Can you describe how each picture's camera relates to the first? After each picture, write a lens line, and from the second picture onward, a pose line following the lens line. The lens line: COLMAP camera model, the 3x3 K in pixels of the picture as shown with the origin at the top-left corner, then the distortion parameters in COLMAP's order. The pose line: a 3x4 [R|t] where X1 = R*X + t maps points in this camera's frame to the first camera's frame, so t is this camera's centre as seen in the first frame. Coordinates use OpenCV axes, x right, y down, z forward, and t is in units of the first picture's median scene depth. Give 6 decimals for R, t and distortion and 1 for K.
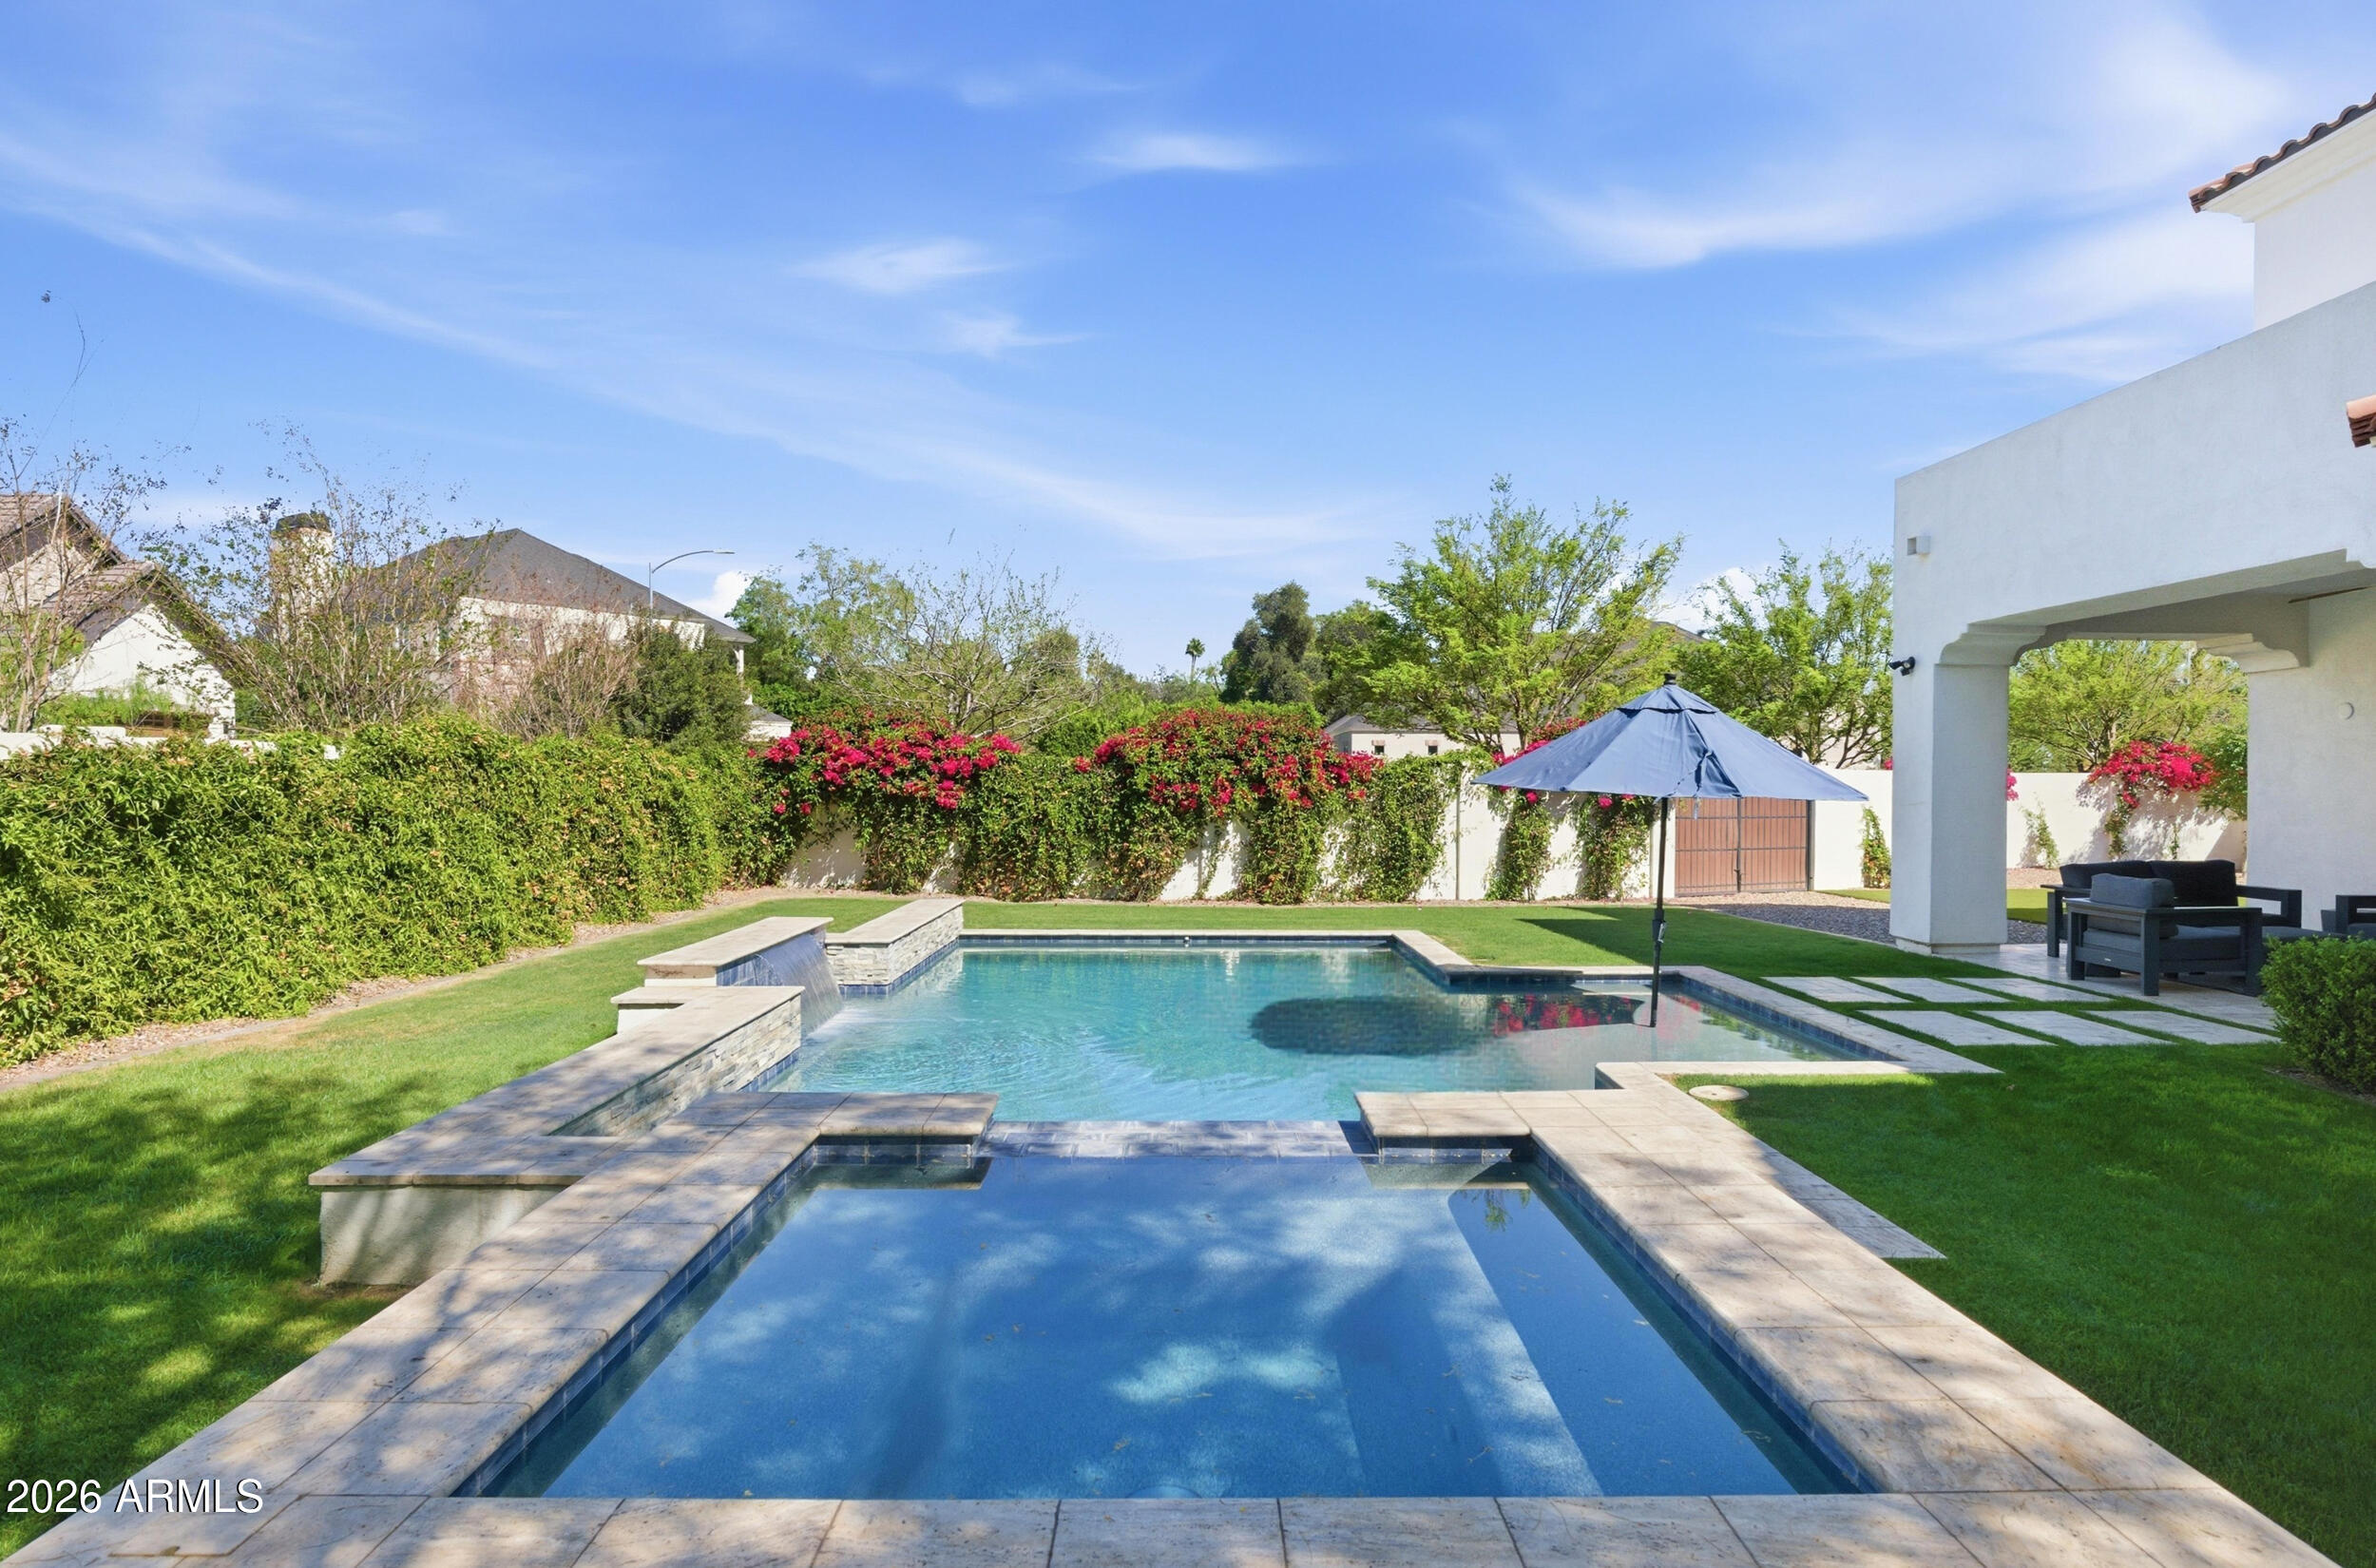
lens RADIAL K [[1436.8, 0, 1215.2], [0, 1436.8, 780.6], [0, 0, 1]] dist [-0.026447, 0.000574]
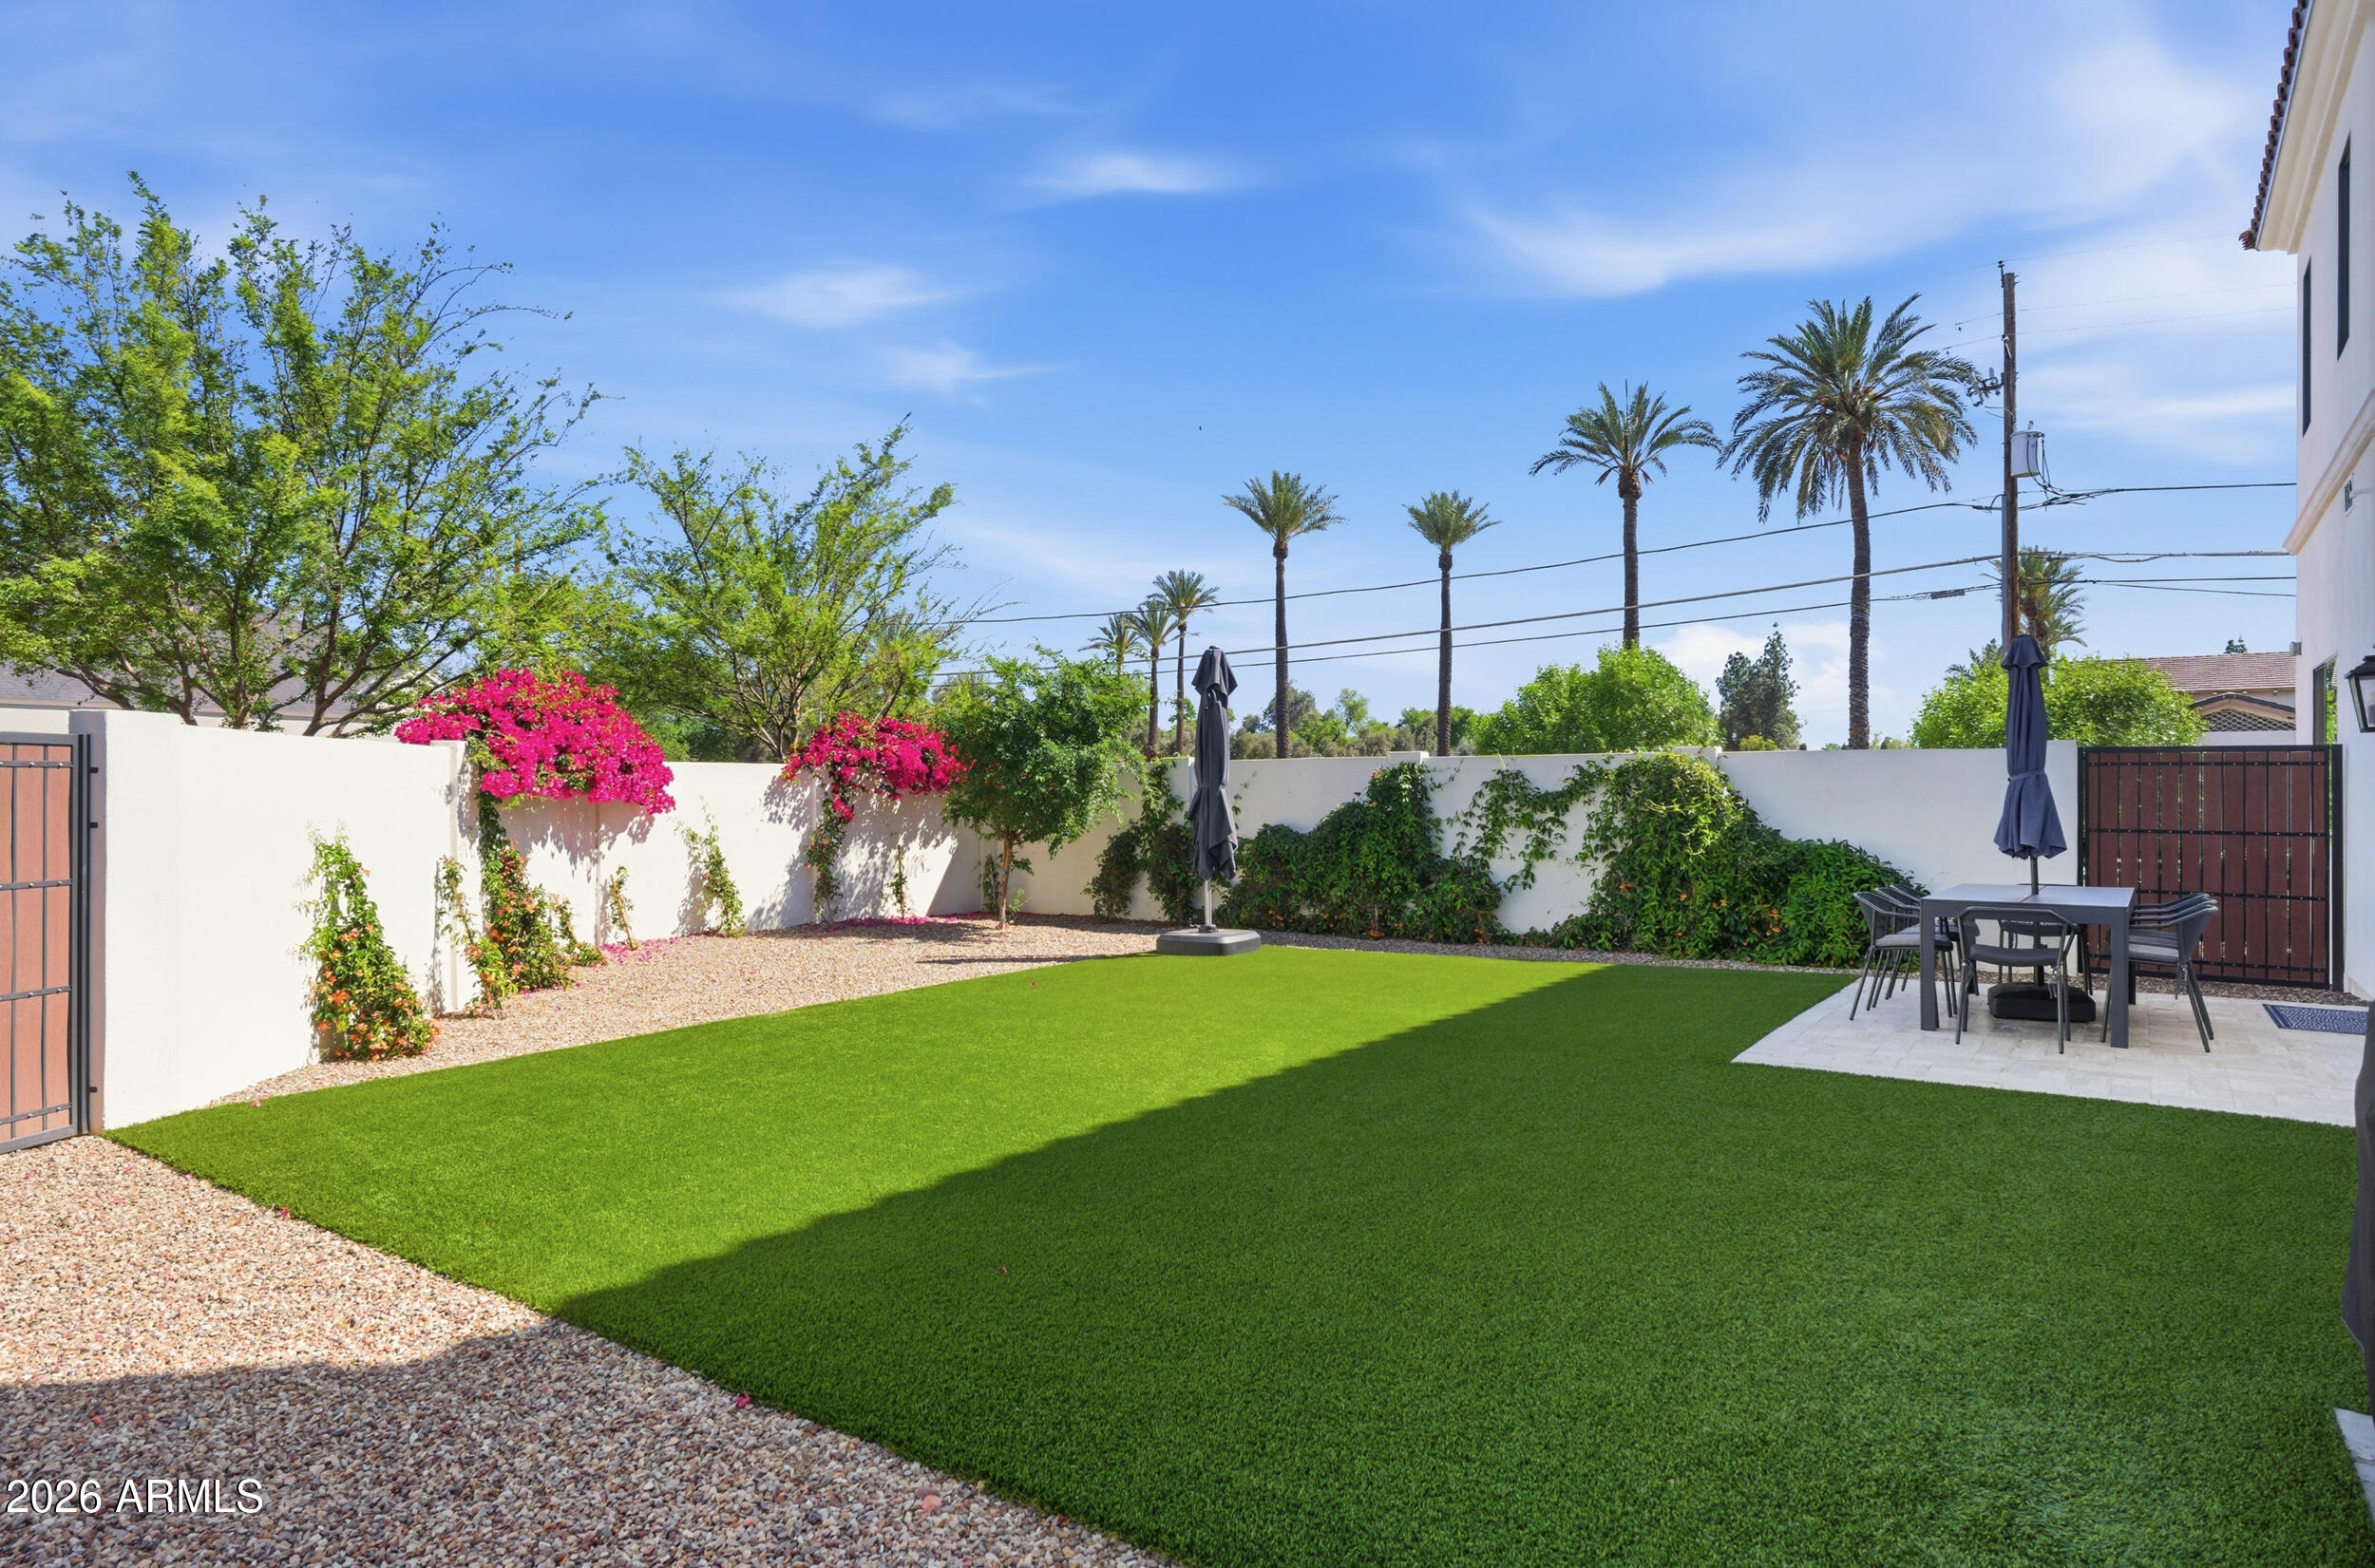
lens RADIAL K [[1301.8, 0, 1164.6], [0, 1301.8, 787.3], [0, 0, 1]] dist [-0.040059, 0.021084]
pose [[0.598756, 0.004355, 0.800920, 0.405985], [-0.001235, 0.999989, -0.004514, 0.009426], [-0.800931, 0.001714, 0.598755, 0.803404]]
